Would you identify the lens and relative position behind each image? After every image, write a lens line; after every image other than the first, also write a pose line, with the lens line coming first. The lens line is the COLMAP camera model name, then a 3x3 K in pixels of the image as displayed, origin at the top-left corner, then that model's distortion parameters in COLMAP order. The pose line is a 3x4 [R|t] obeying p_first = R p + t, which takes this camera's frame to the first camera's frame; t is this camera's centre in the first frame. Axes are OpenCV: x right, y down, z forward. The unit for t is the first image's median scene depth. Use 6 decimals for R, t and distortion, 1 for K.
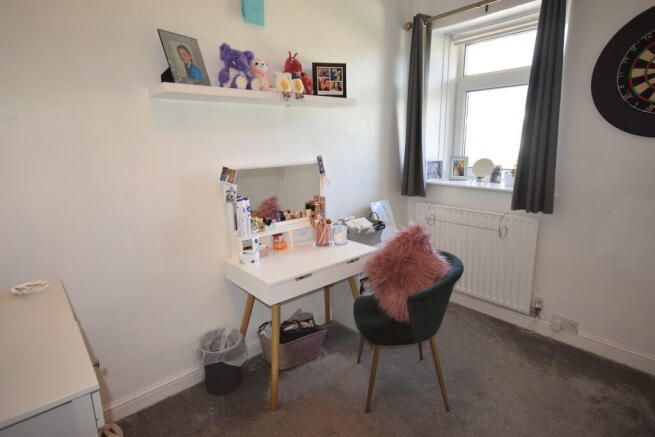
lens RADIAL K [[355.3, 0, 327.5], [0, 355.3, 218.5], [0, 0, 1]] dist [0.011441, -0.002032]
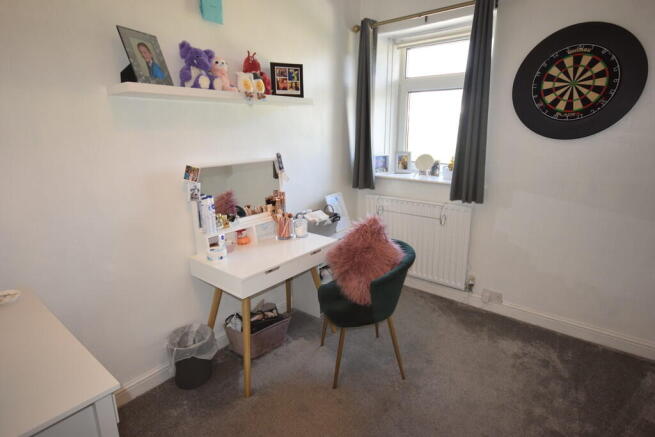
lens RADIAL K [[347.0, 0, 333.0], [0, 347.0, 220.0], [0, 0, 1]] dist [0.009225, 0.000716]
pose [[0.984431, -0.032366, 0.172768, -0.056045], [0.026171, 0.998934, 0.038021, -0.016804], [-0.173814, -0.032908, 0.984228, -0.038946]]
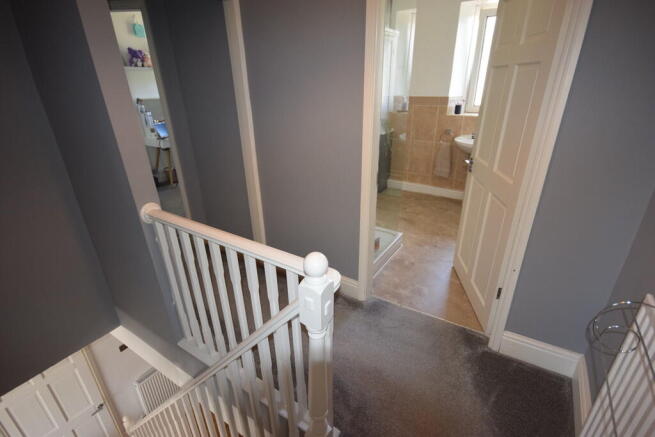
lens RADIAL K [[310.3, 0, 330.5], [0, 310.3, 216.6], [0, 0, 1]] dist [-0.001527, -0.000315]
pose [[0.960995, -0.109142, 0.254121, 0.347111], [0.058796, 0.978459, 0.197889, 0.297517], [-0.270245, -0.175229, 0.946711, -1.480670]]
